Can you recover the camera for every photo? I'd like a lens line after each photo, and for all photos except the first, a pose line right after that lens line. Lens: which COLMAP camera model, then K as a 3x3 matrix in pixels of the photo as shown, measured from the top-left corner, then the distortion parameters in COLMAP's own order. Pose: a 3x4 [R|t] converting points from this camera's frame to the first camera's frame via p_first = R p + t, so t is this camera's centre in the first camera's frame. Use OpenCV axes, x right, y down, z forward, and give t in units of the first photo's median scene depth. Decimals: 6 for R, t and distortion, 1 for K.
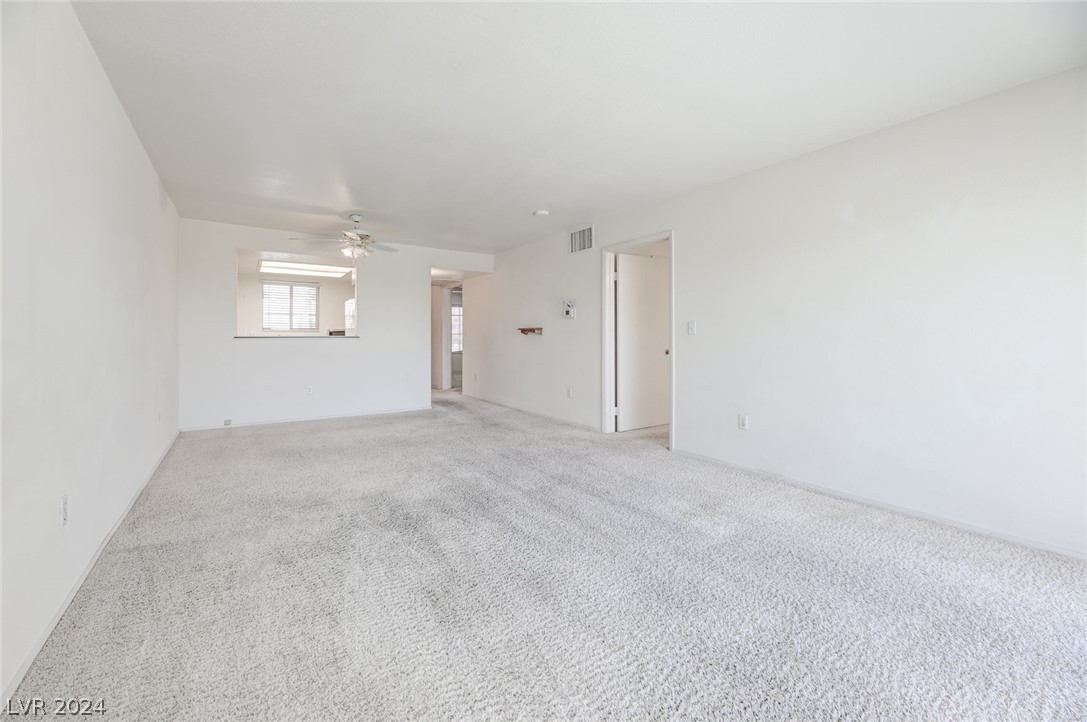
lens RADIAL K [[444.4, 0, 545.9], [0, 444.4, 335.1], [0, 0, 1]] dist [-0.004283, -0.000660]
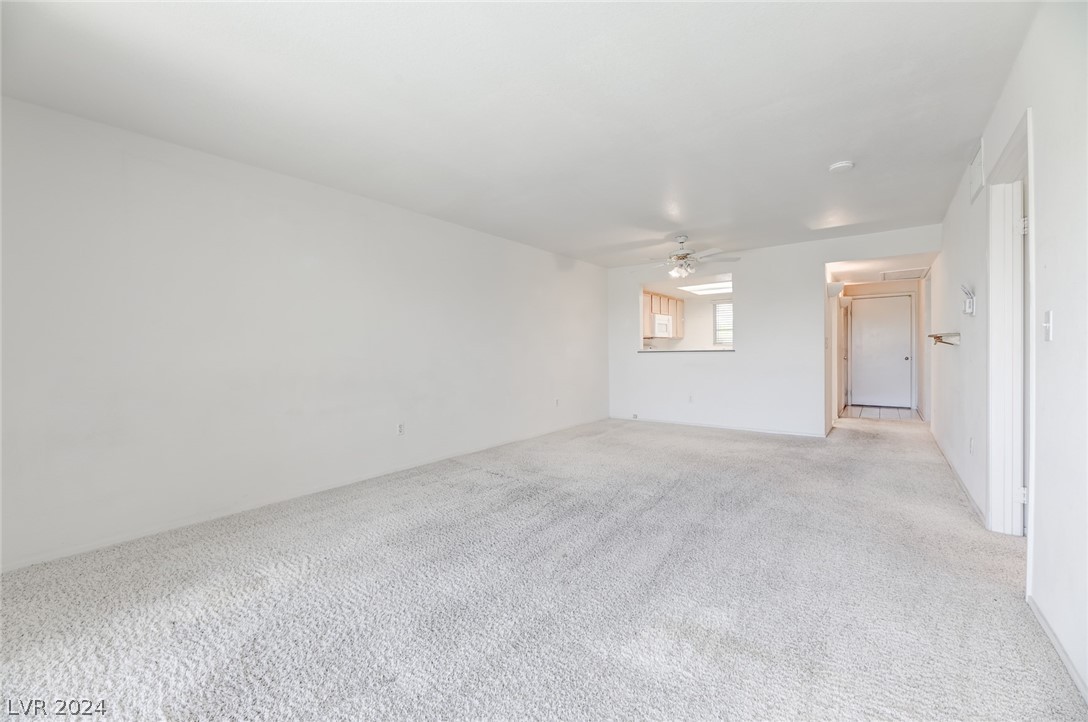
lens RADIAL K [[444.8, 0, 543.6], [0, 444.8, 359.7], [0, 0, 1]] dist [-0.004283, -0.000660]
pose [[0.303569, 0.009885, -0.952758, 0.802163], [0.019295, 0.999677, 0.016519, -0.000149], [0.952614, -0.023398, 0.303281, 0.571901]]
